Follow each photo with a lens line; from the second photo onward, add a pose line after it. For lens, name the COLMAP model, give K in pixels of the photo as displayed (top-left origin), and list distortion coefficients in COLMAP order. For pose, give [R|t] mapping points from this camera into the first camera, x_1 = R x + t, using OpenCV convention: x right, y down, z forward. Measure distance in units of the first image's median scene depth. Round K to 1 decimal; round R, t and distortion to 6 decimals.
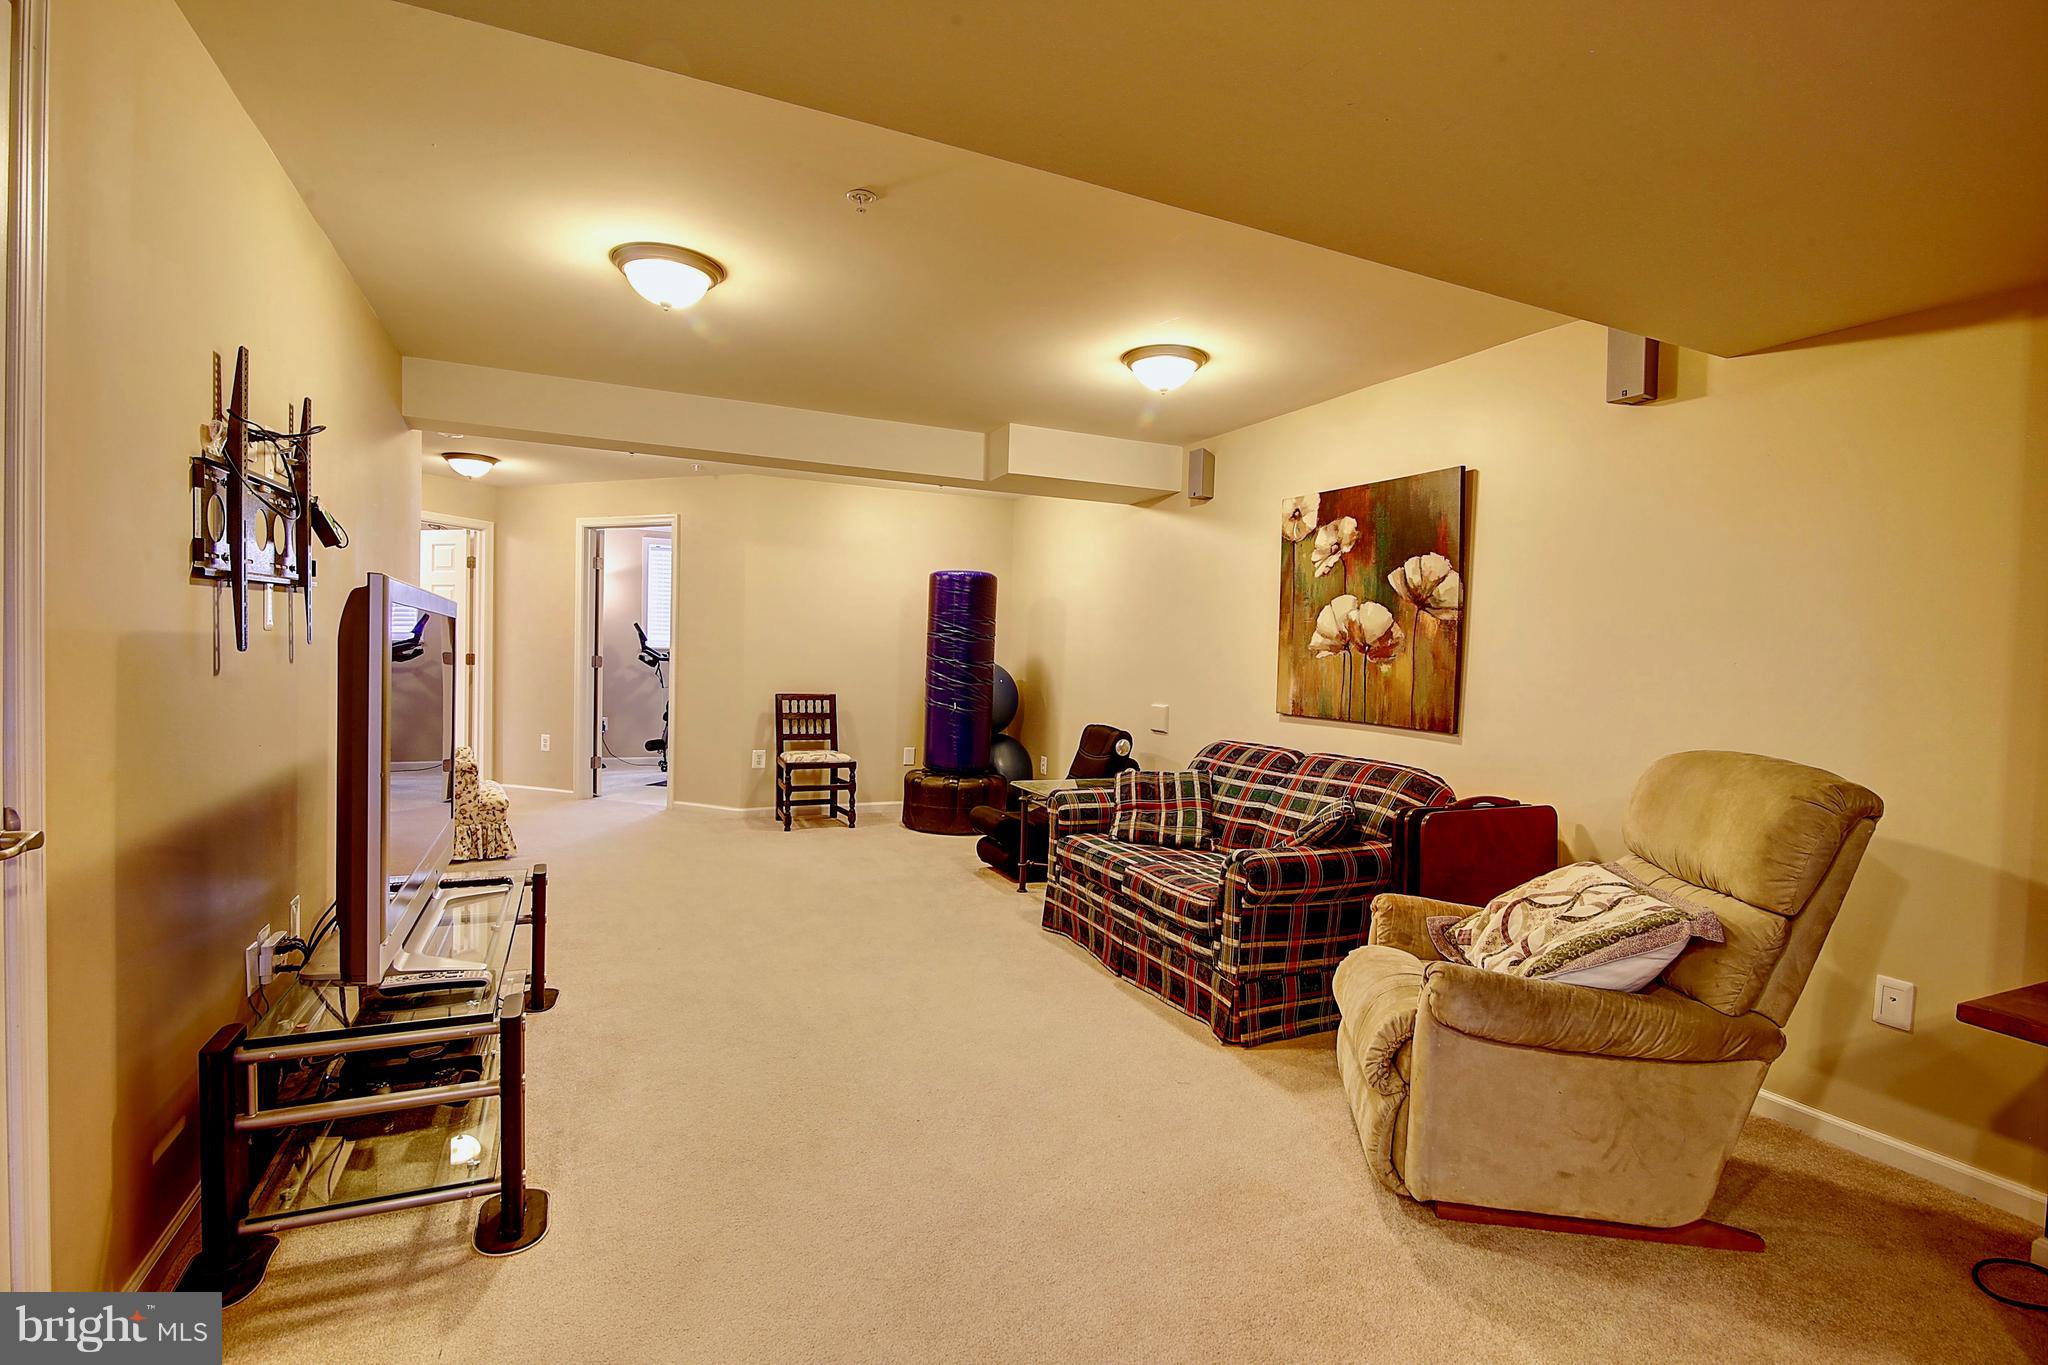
lens RADIAL K [[938.7, 0, 1026.1], [0, 938.7, 678.6], [0, 0, 1]] dist [-0.020551, 0.001936]
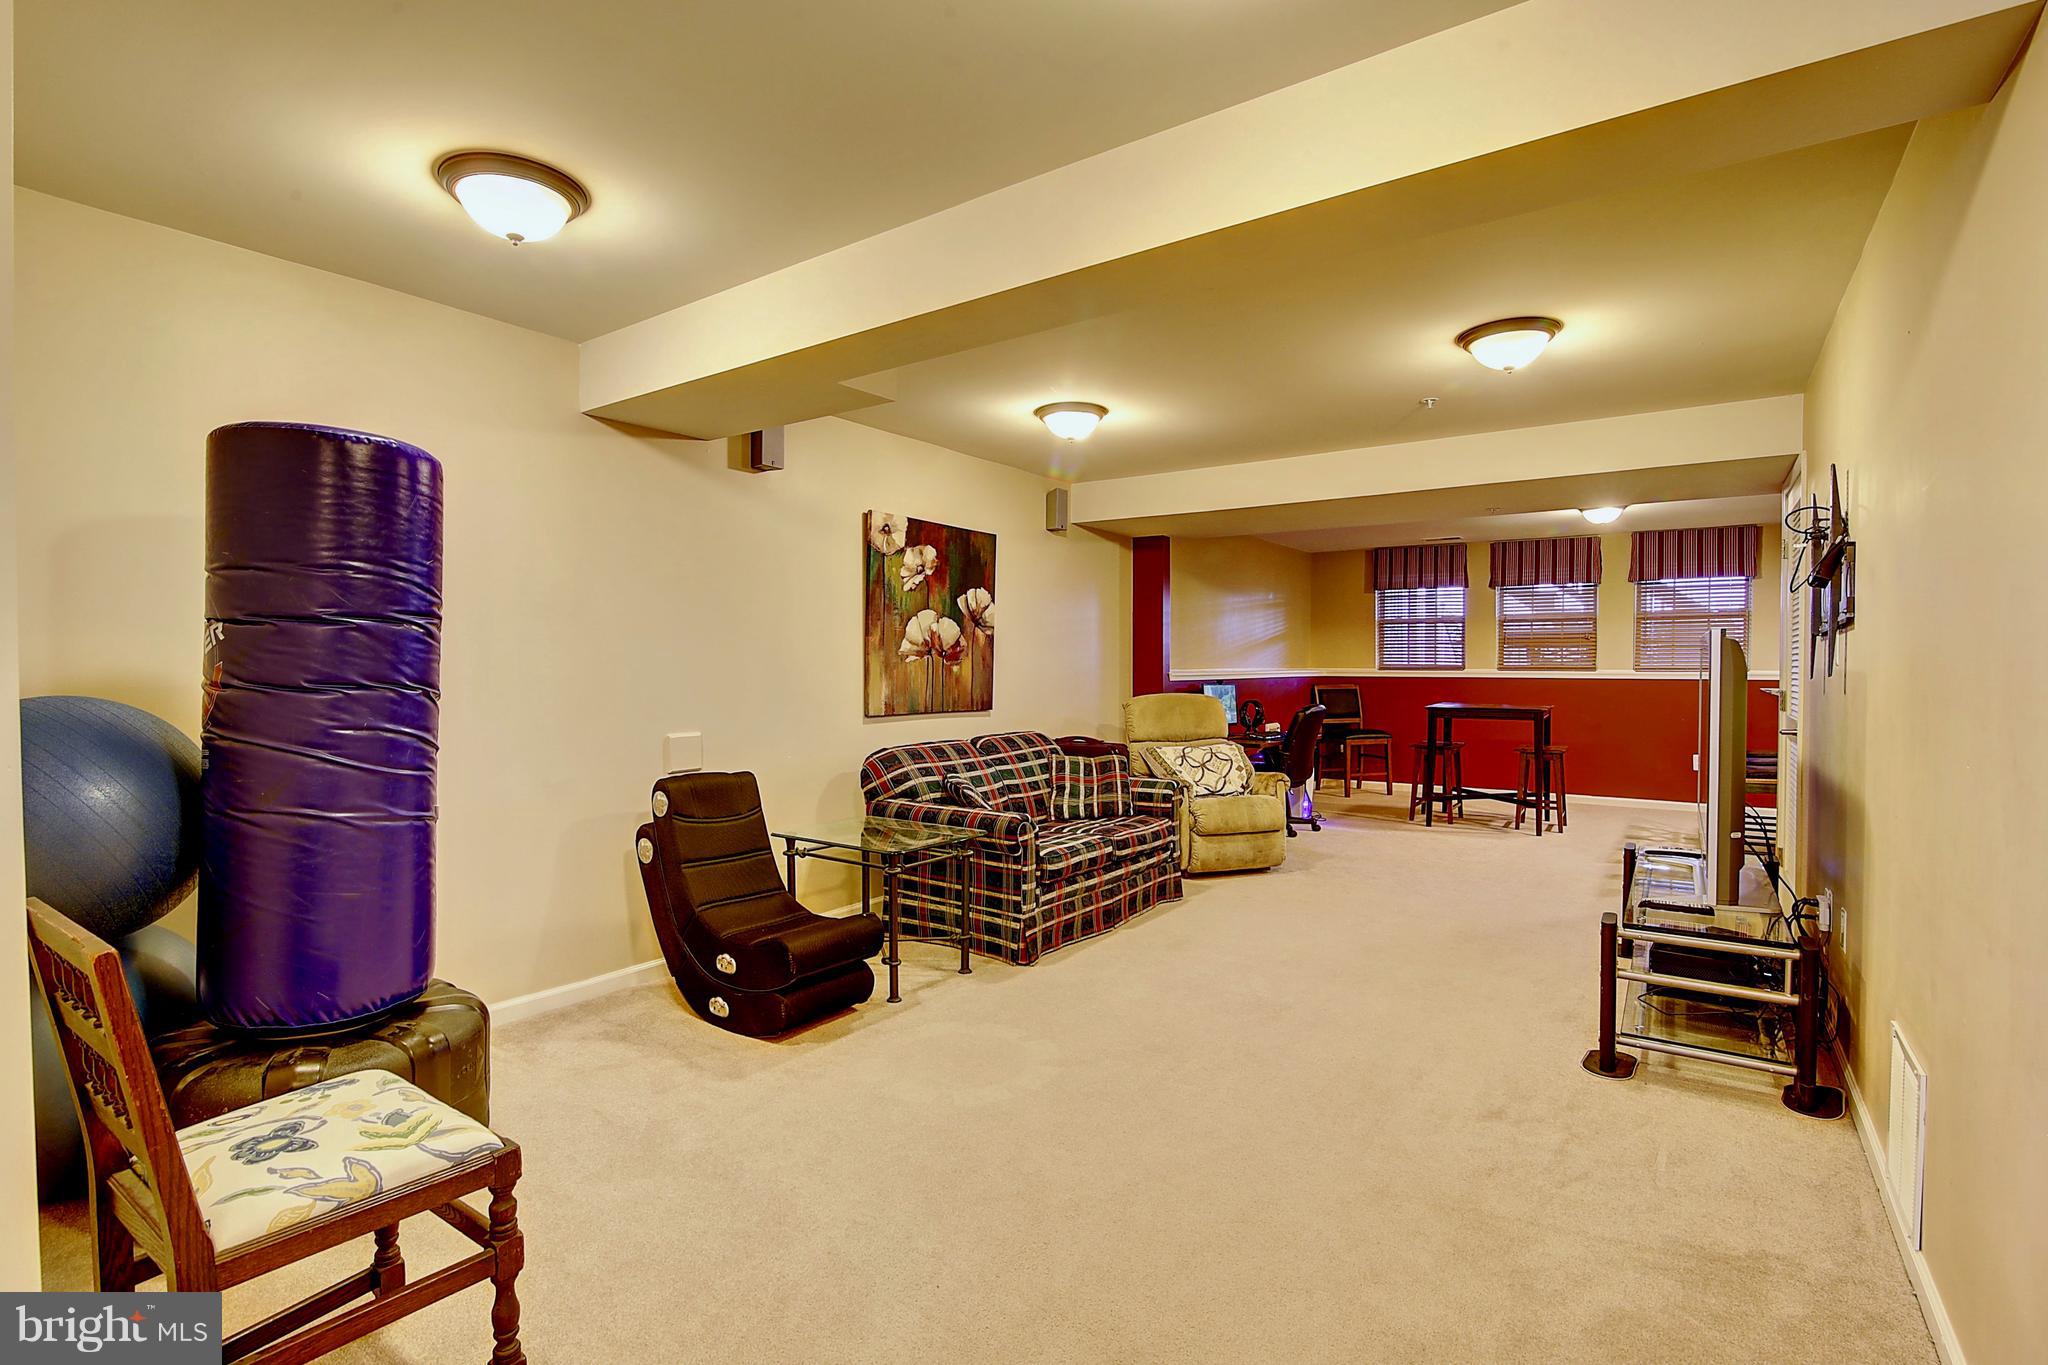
lens RADIAL K [[938.7, 0, 1026.1], [0, 938.7, 678.6], [0, 0, 1]] dist [-0.020551, 0.001936]
pose [[-0.486376, -0.041844, 0.872747, -0.792201], [0.009673, 0.998534, 0.053265, -0.063893], [-0.873696, 0.034348, -0.485258, 1.490004]]
